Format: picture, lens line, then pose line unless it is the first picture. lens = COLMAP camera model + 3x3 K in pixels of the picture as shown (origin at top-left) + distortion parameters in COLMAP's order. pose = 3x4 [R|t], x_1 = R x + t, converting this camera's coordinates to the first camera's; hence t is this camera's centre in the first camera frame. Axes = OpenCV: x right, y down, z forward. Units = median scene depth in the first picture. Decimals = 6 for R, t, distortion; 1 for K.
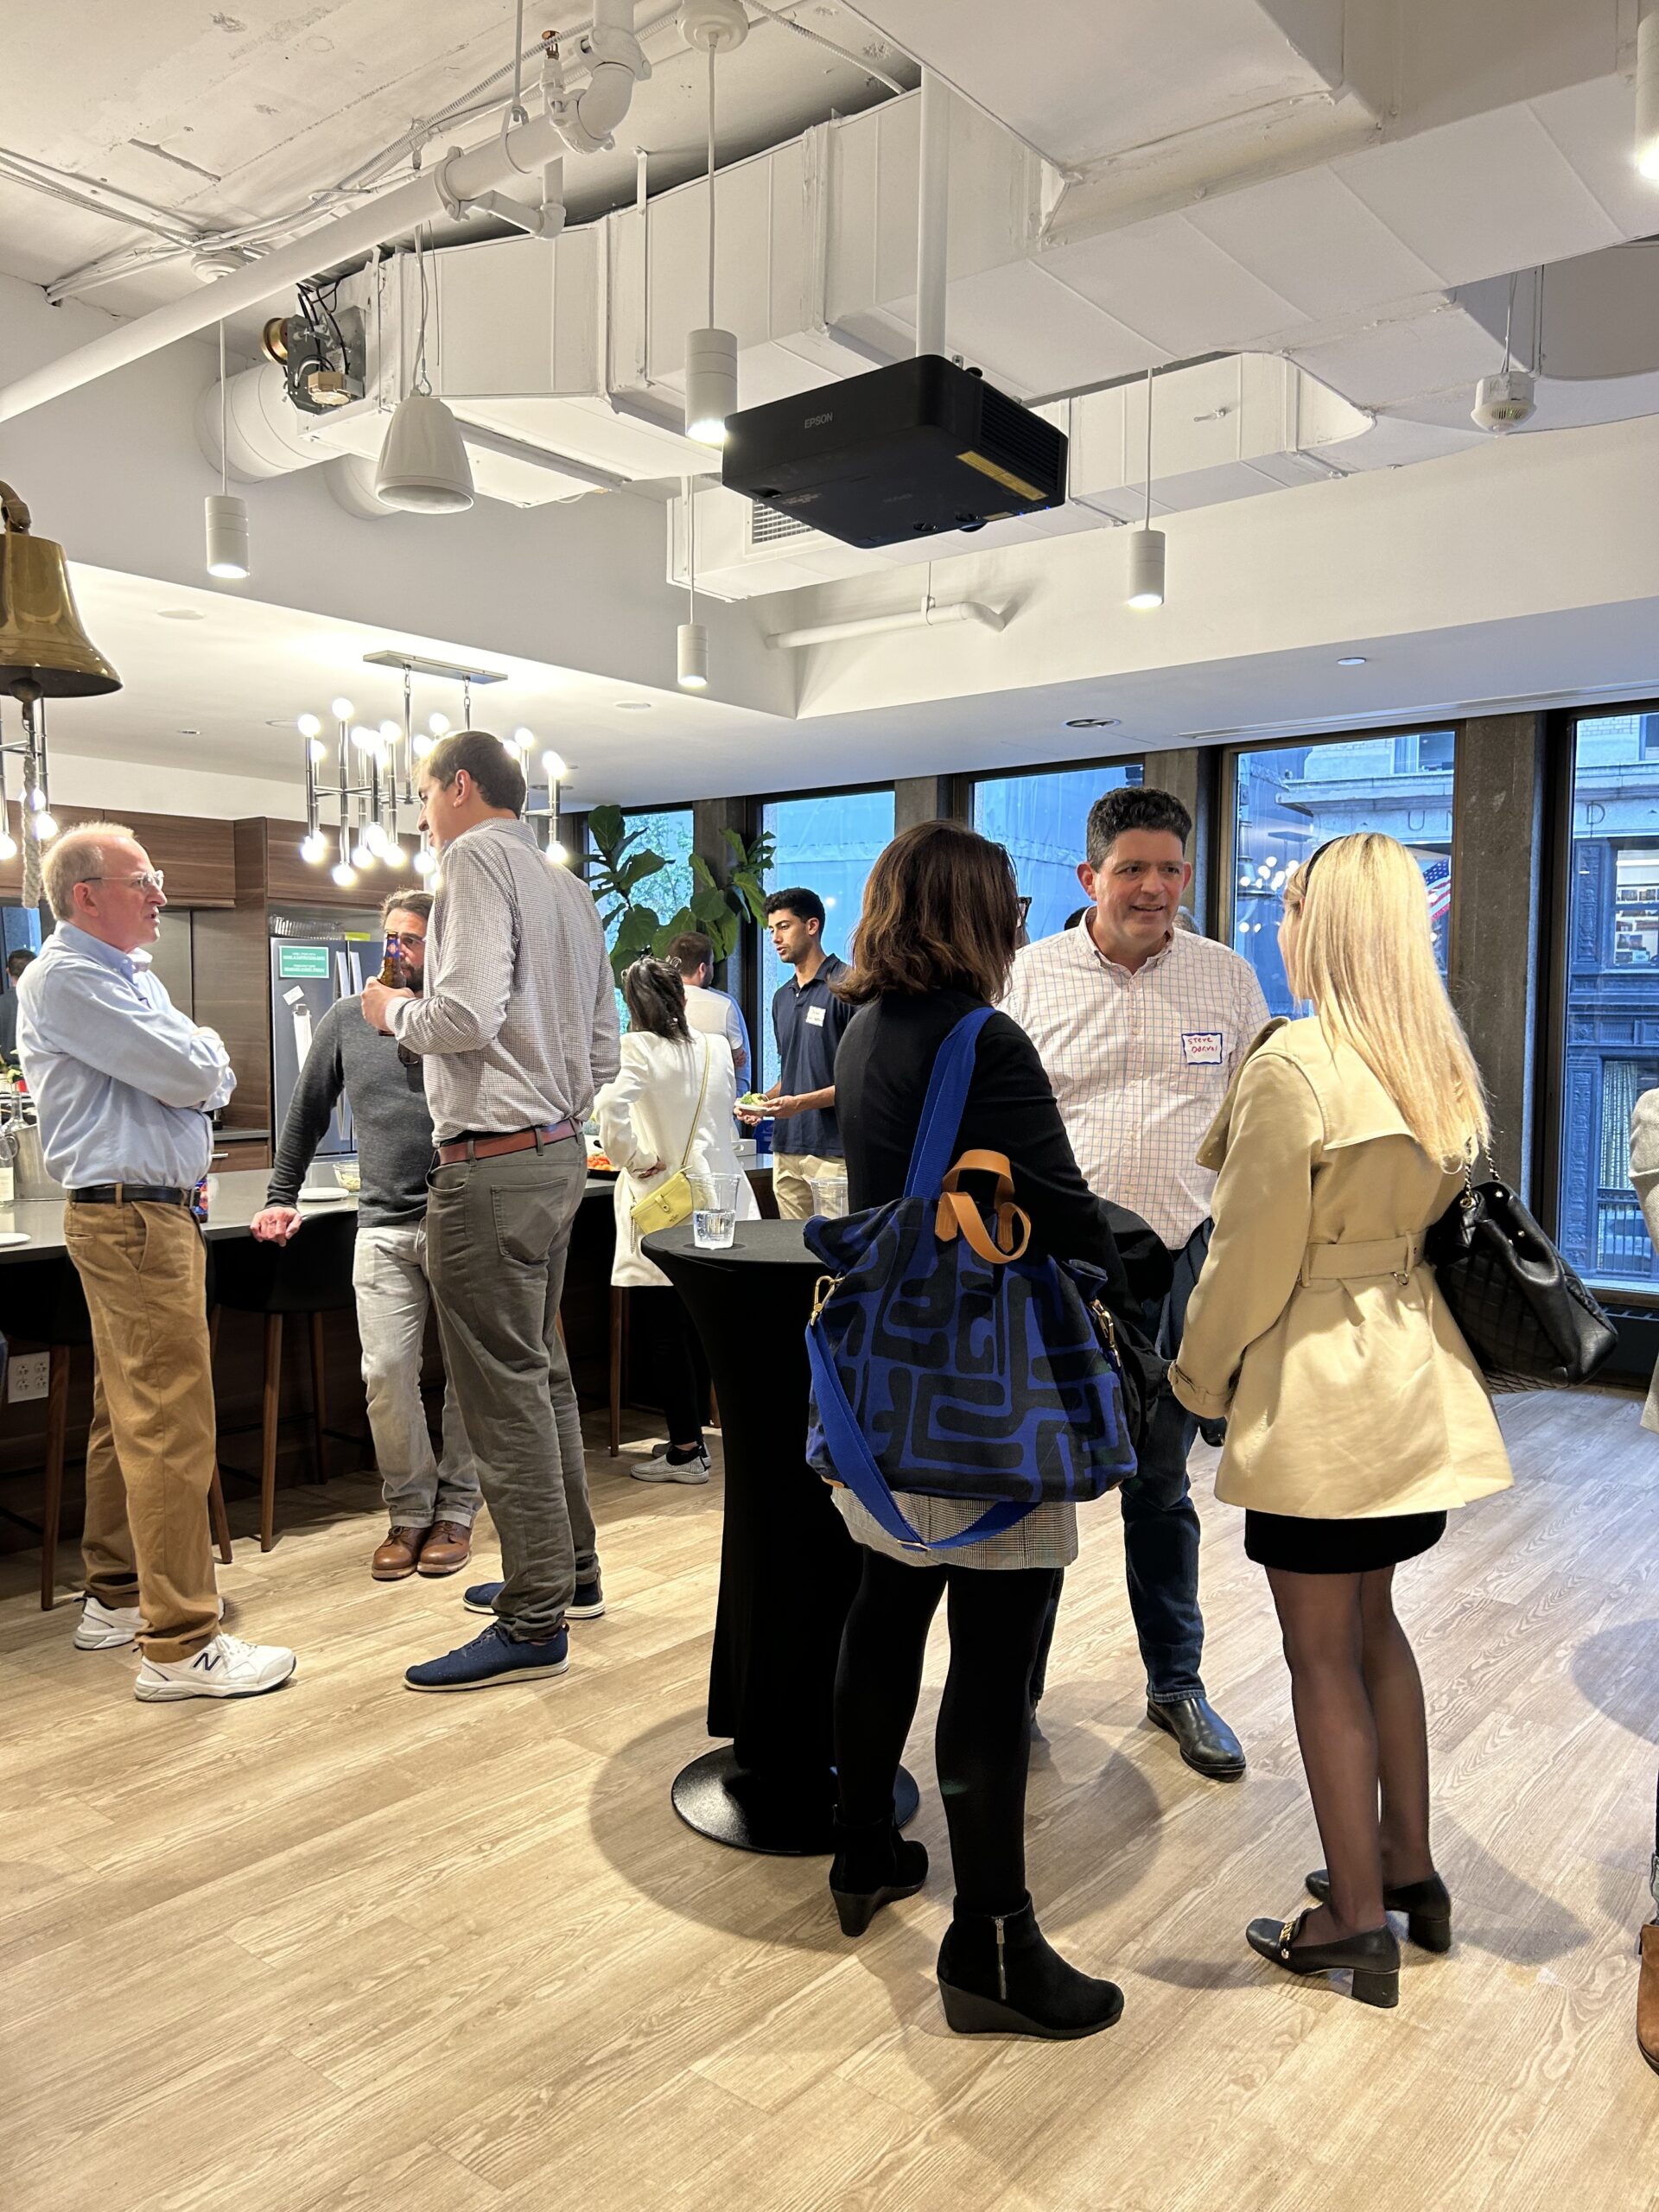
lens RADIAL K [[1683.9, 0, 829.5], [0, 1683.9, 1106.0], [0, 0, 1]] dist [0.004262, 0.001110]
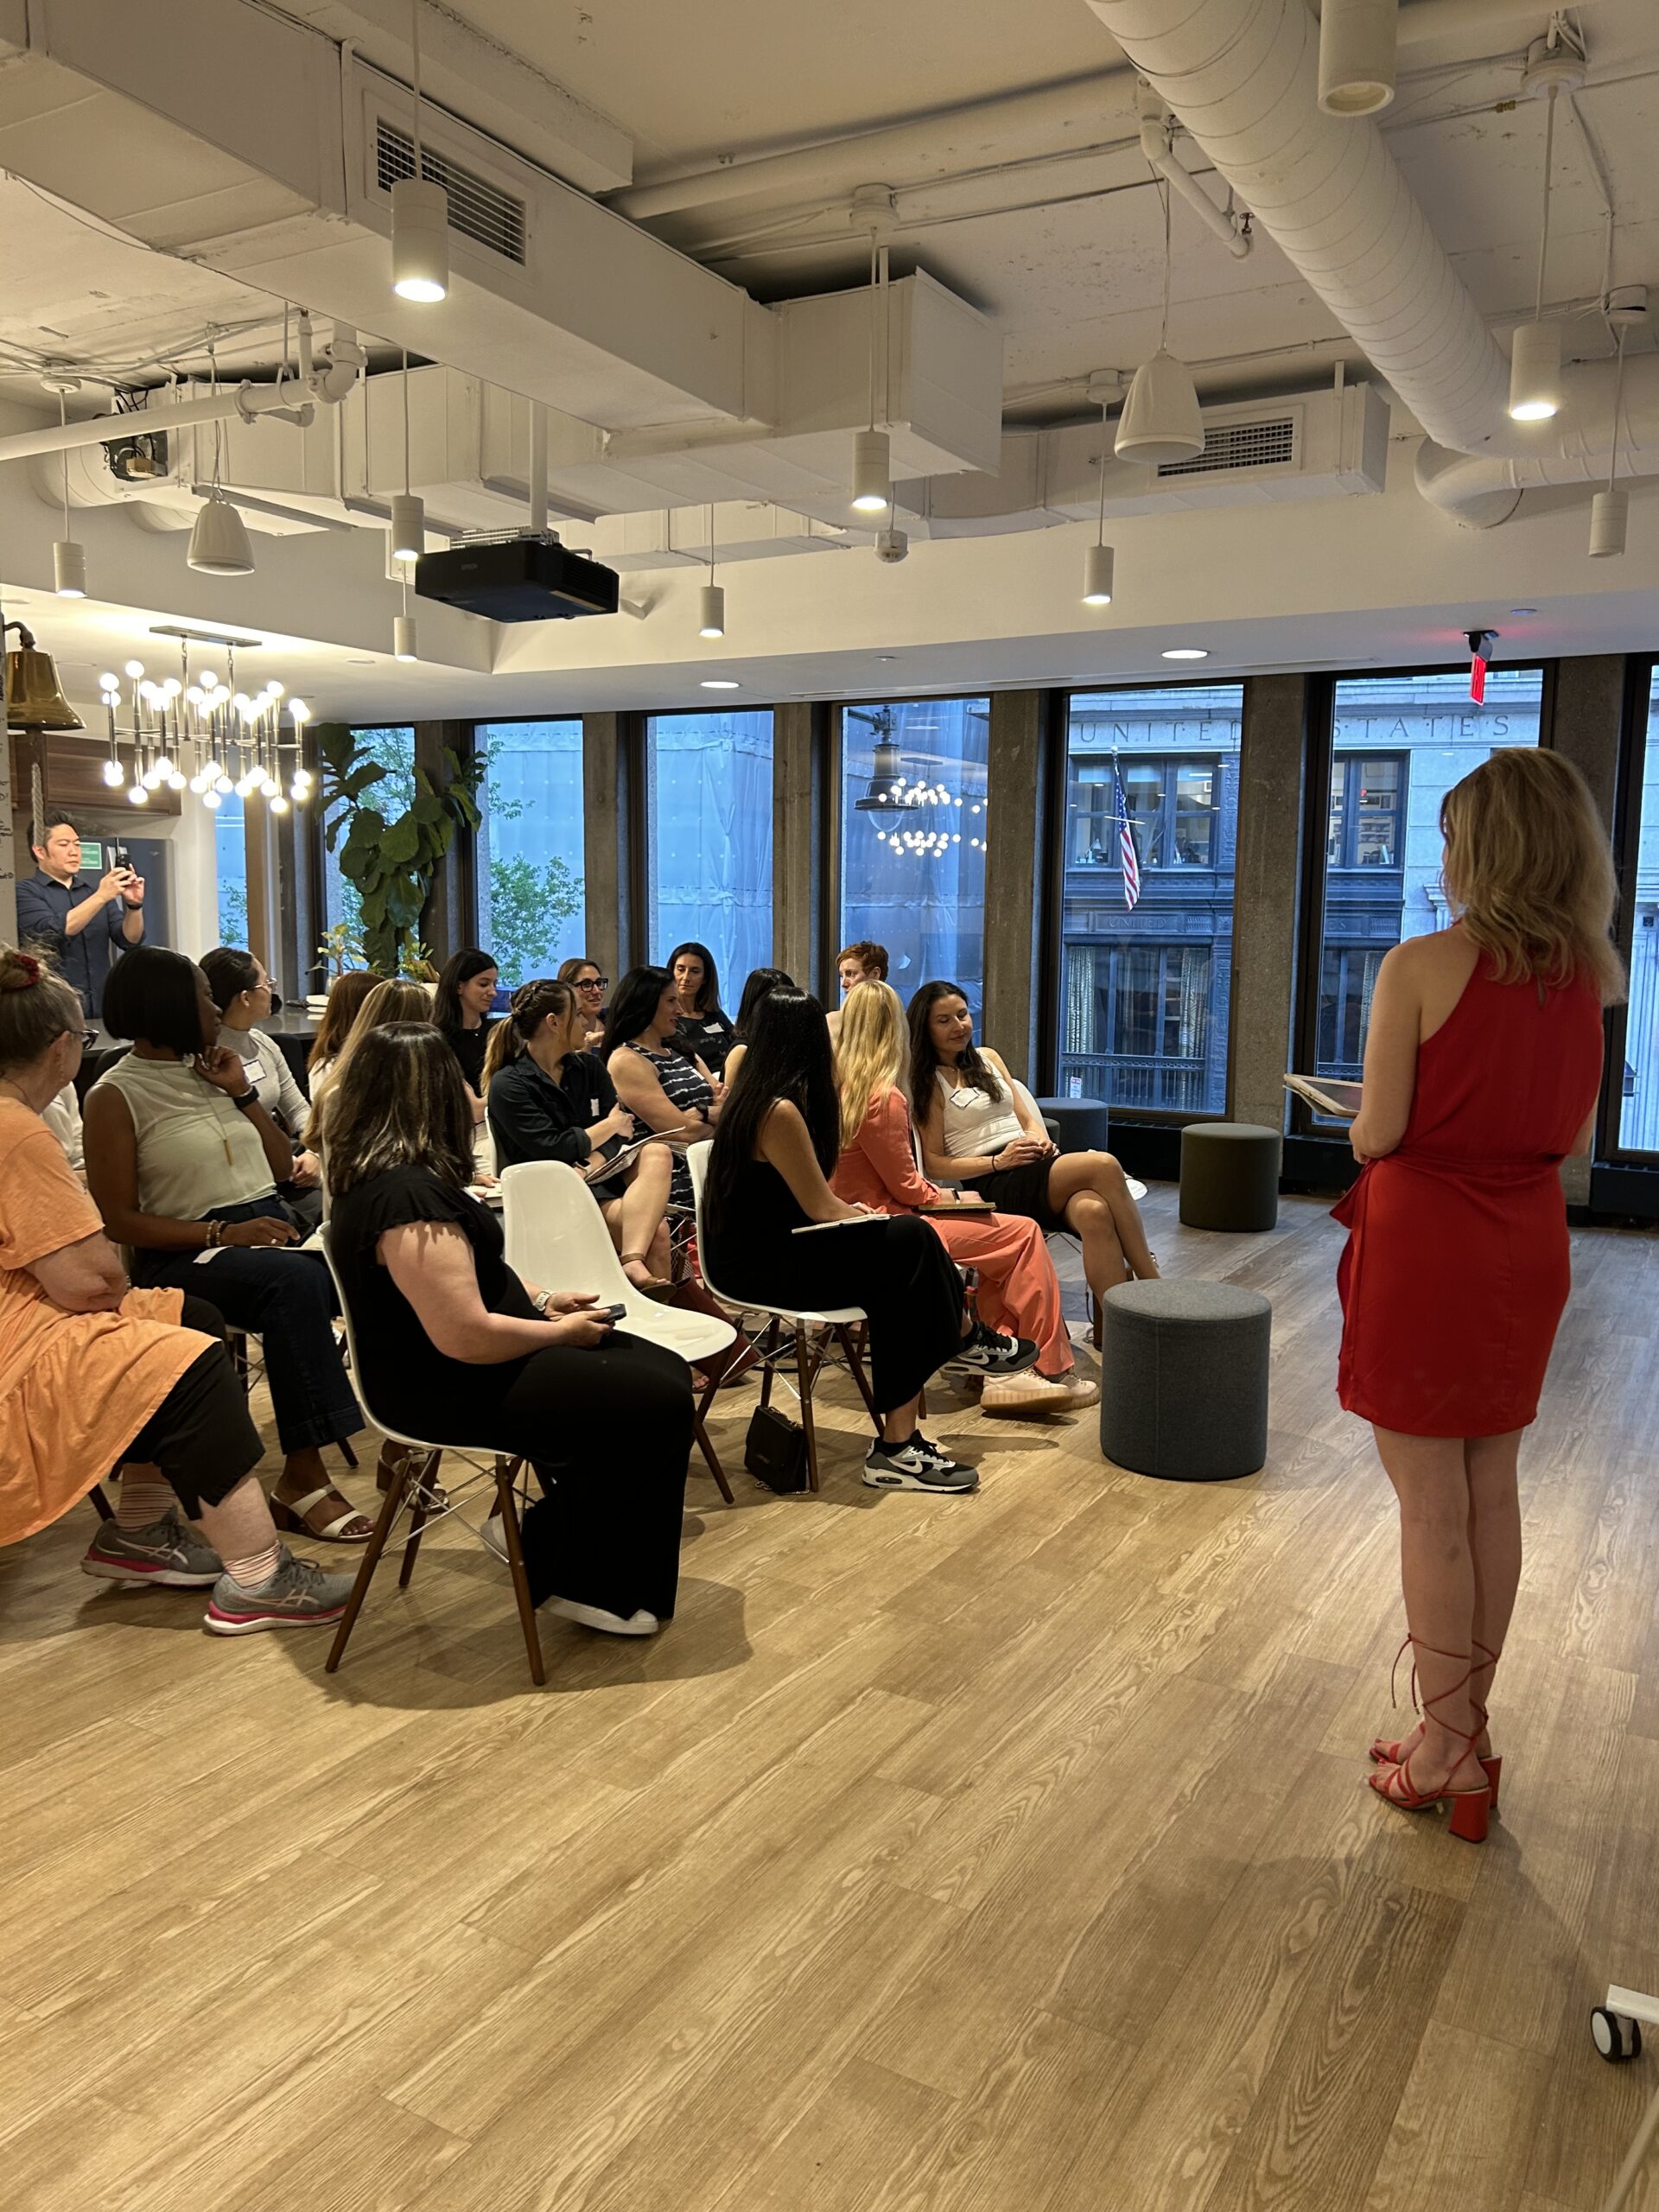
lens RADIAL K [[1673.5, 0, 829.5], [0, 1673.5, 1106.0], [0, 0, 1]] dist [0.027669, 0.002226]
pose [[0.988164, -0.008859, 0.153145, 0.044566], [-0.001256, 0.997831, 0.065823, 0.019134], [-0.153396, -0.065237, 0.986009, -0.405514]]
